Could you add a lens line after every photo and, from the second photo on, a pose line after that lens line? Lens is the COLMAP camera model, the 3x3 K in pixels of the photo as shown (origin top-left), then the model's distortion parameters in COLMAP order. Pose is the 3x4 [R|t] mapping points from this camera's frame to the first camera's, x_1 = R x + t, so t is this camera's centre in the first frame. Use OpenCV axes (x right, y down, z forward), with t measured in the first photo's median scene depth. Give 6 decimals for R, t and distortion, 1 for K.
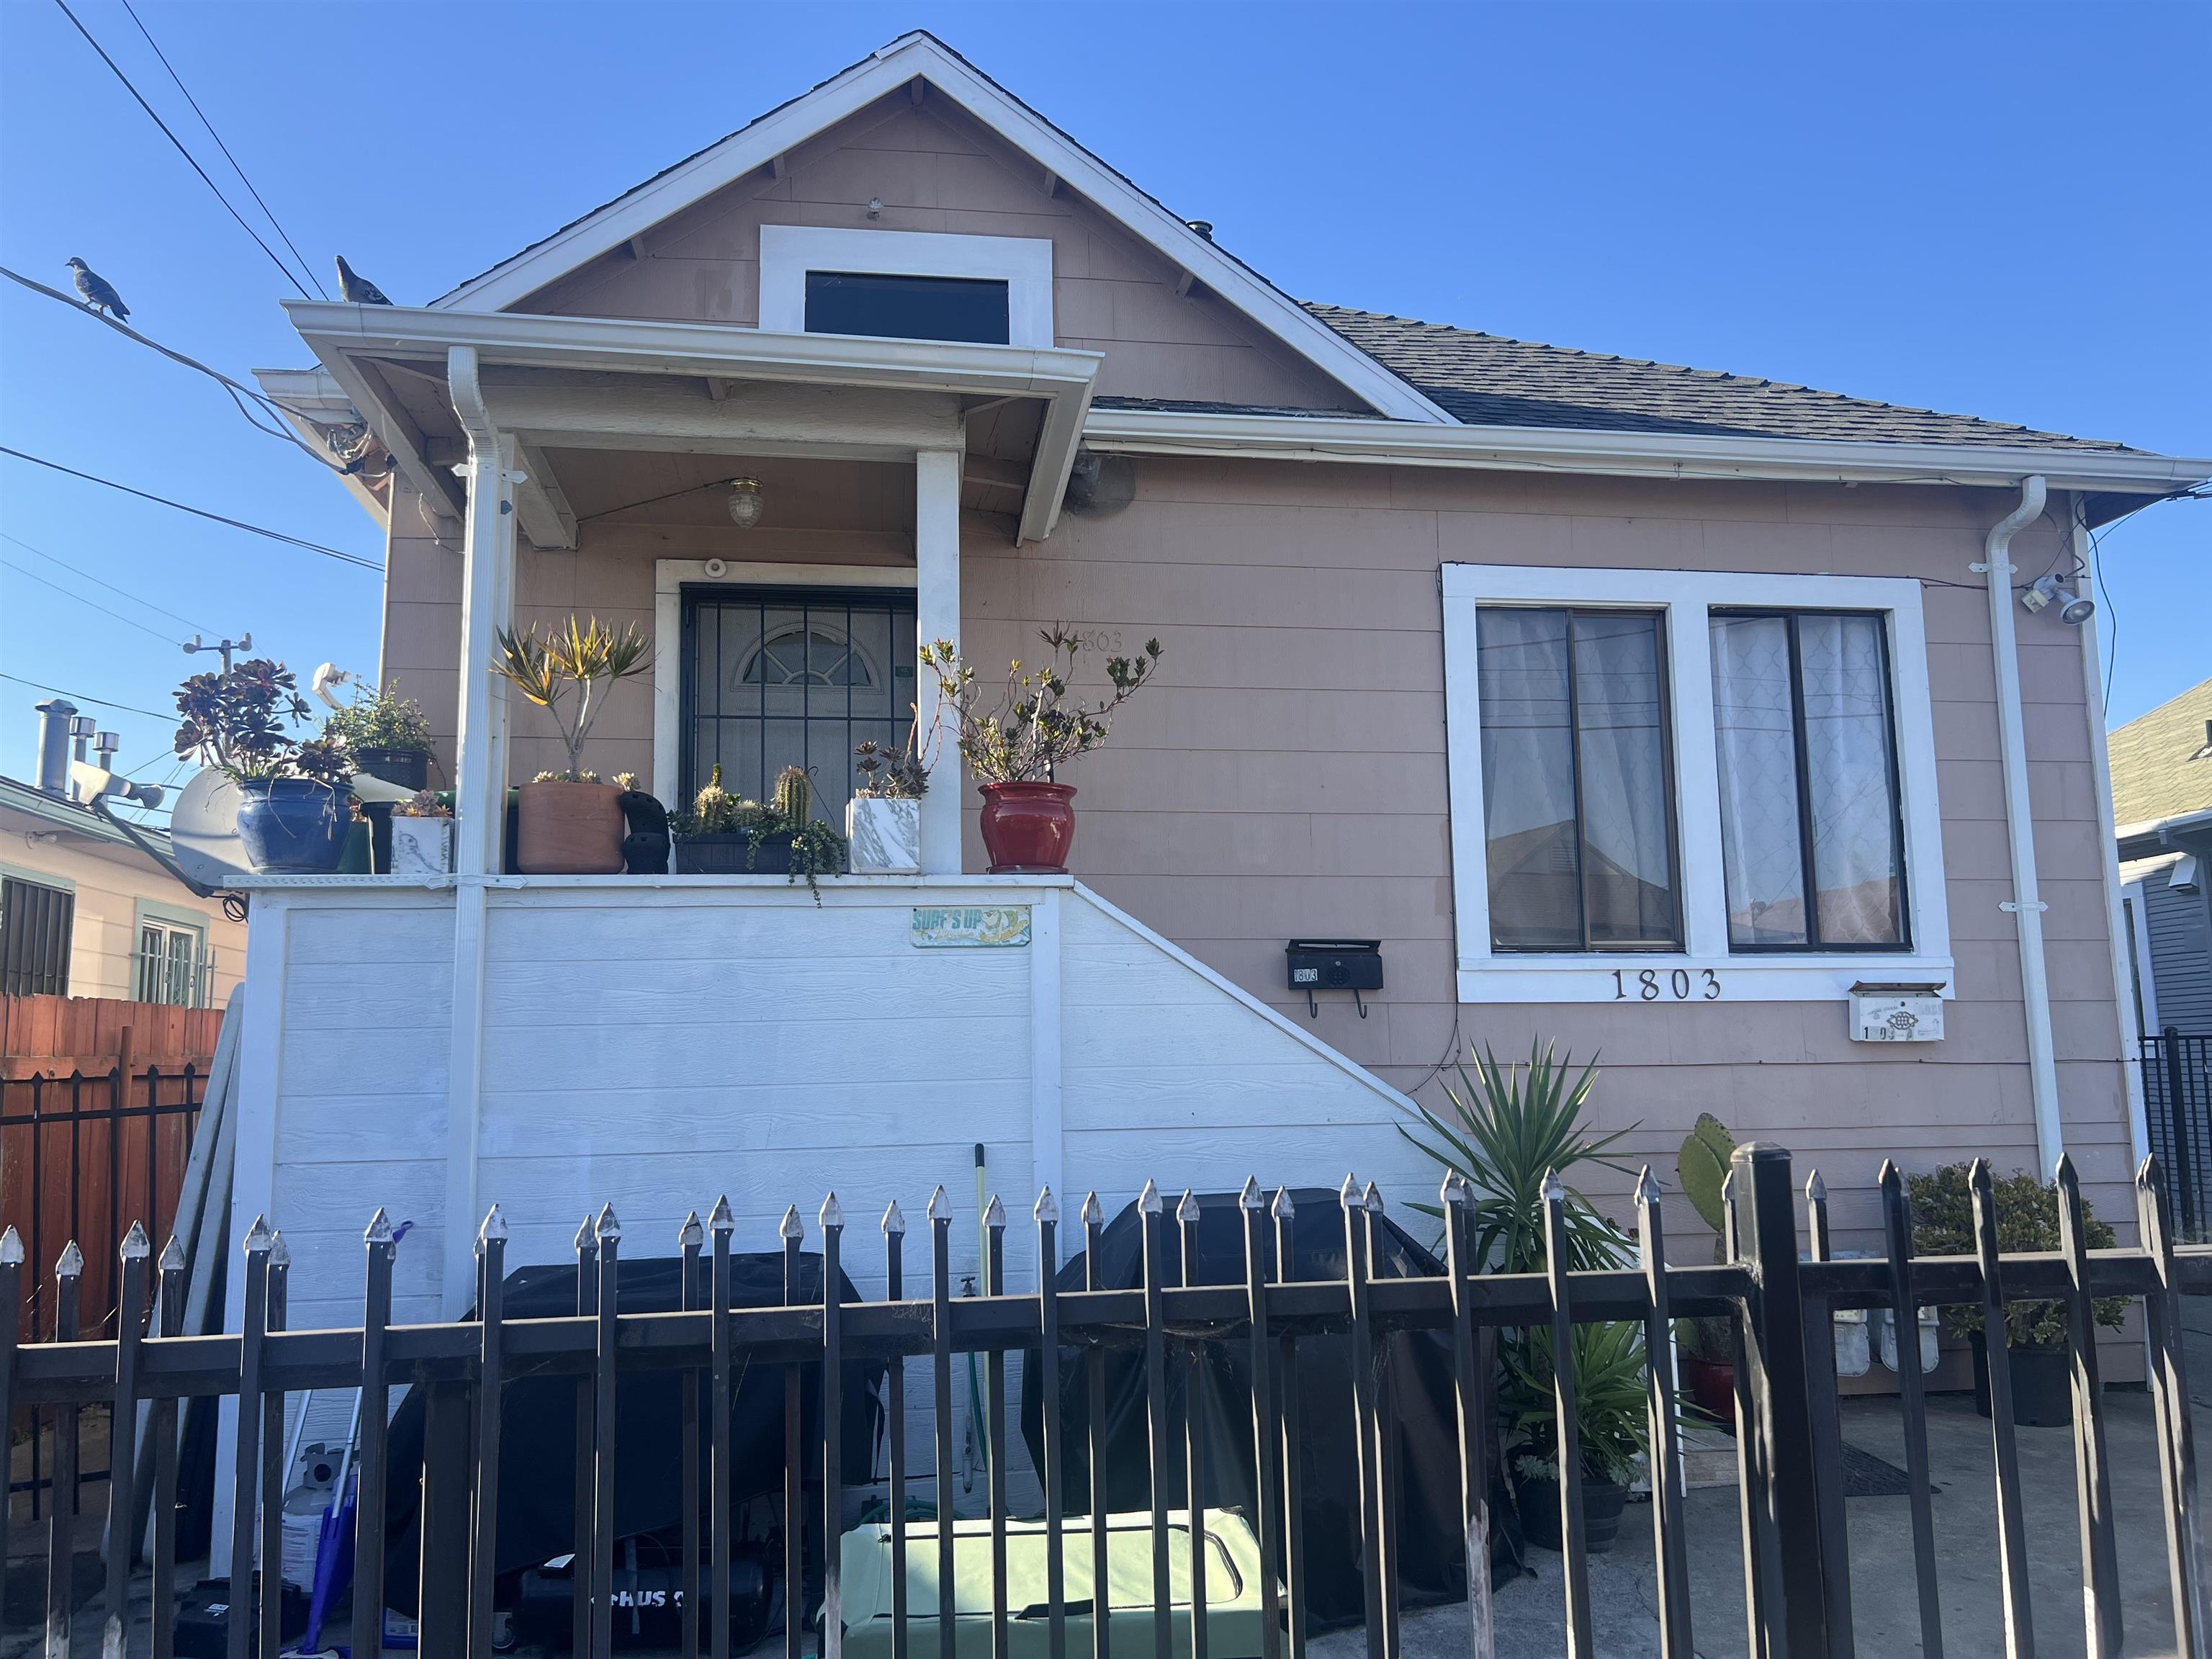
lens RADIAL K [[1720.1, 0, 1099.2], [0, 1720.1, 840.3], [0, 0, 1]] dist [0.039454, -0.028736]
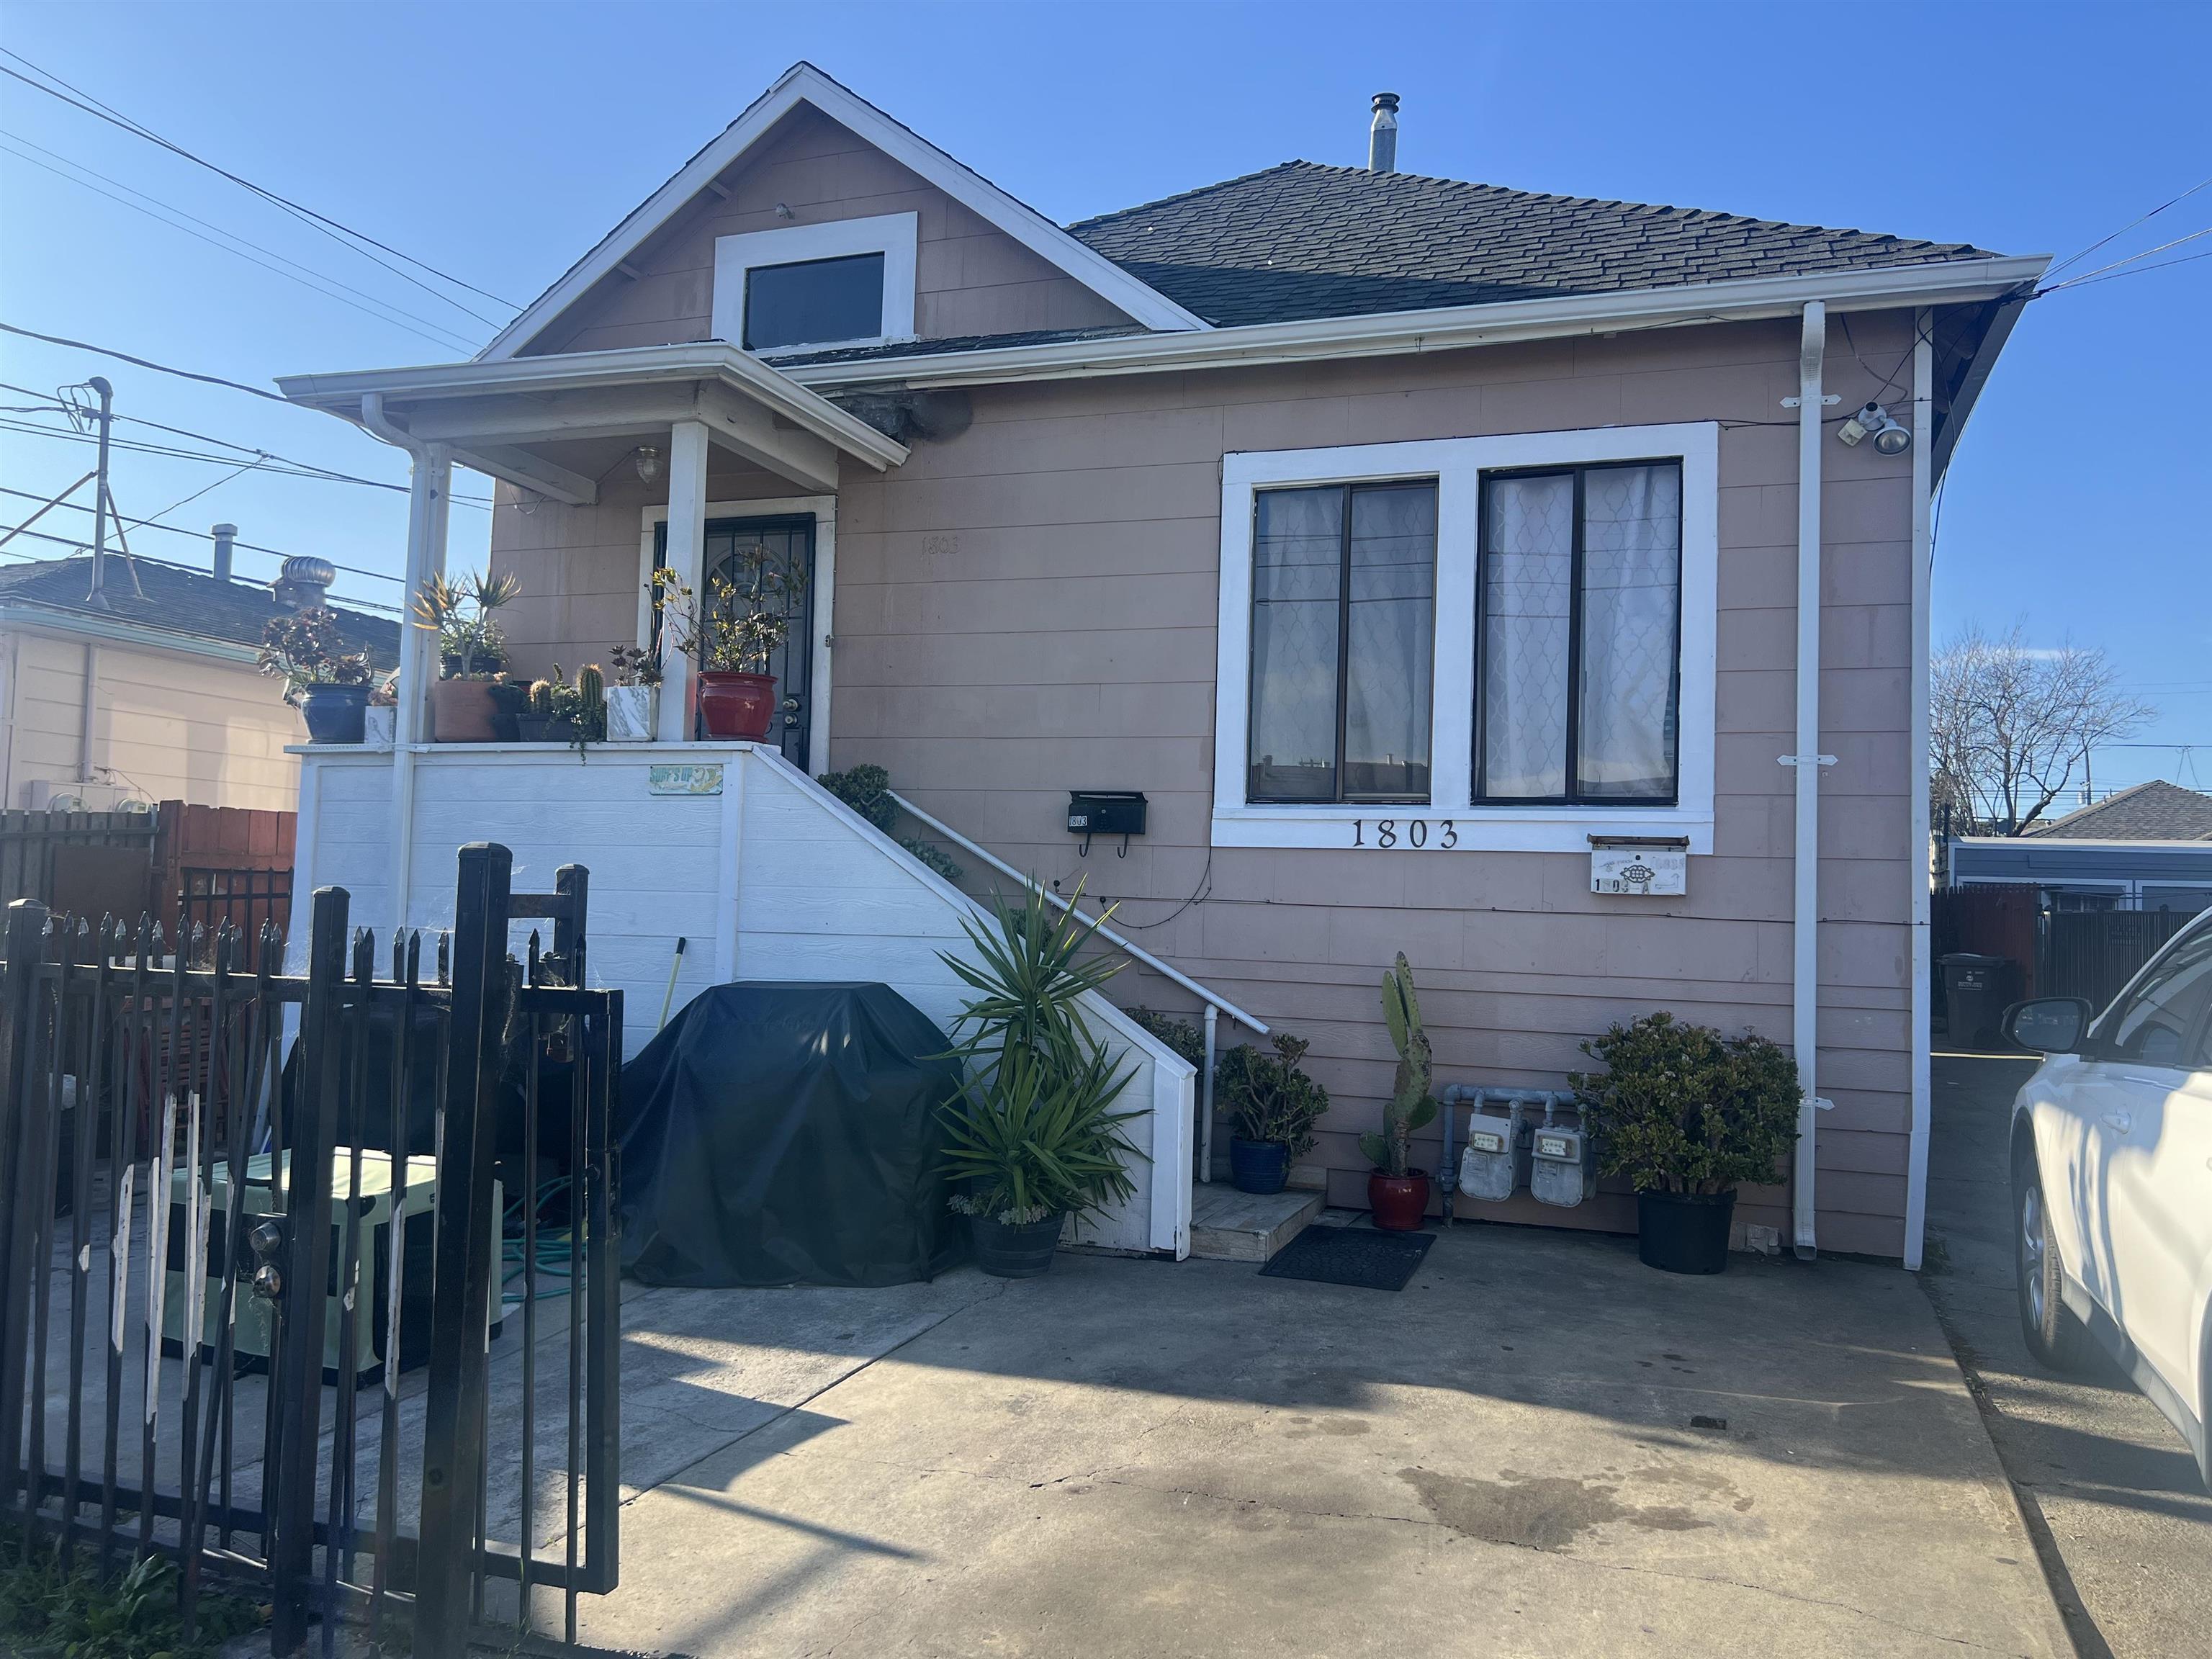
lens RADIAL K [[1720.1, 0, 1110.4], [0, 1720.1, 824.0], [0, 0, 1]] dist [0.039454, -0.028736]
pose [[0.875622, 0.016291, -0.482721, 0.686287], [0.022364, 0.996992, 0.074214, -0.006564], [0.482478, -0.075779, 0.872624, -0.024262]]
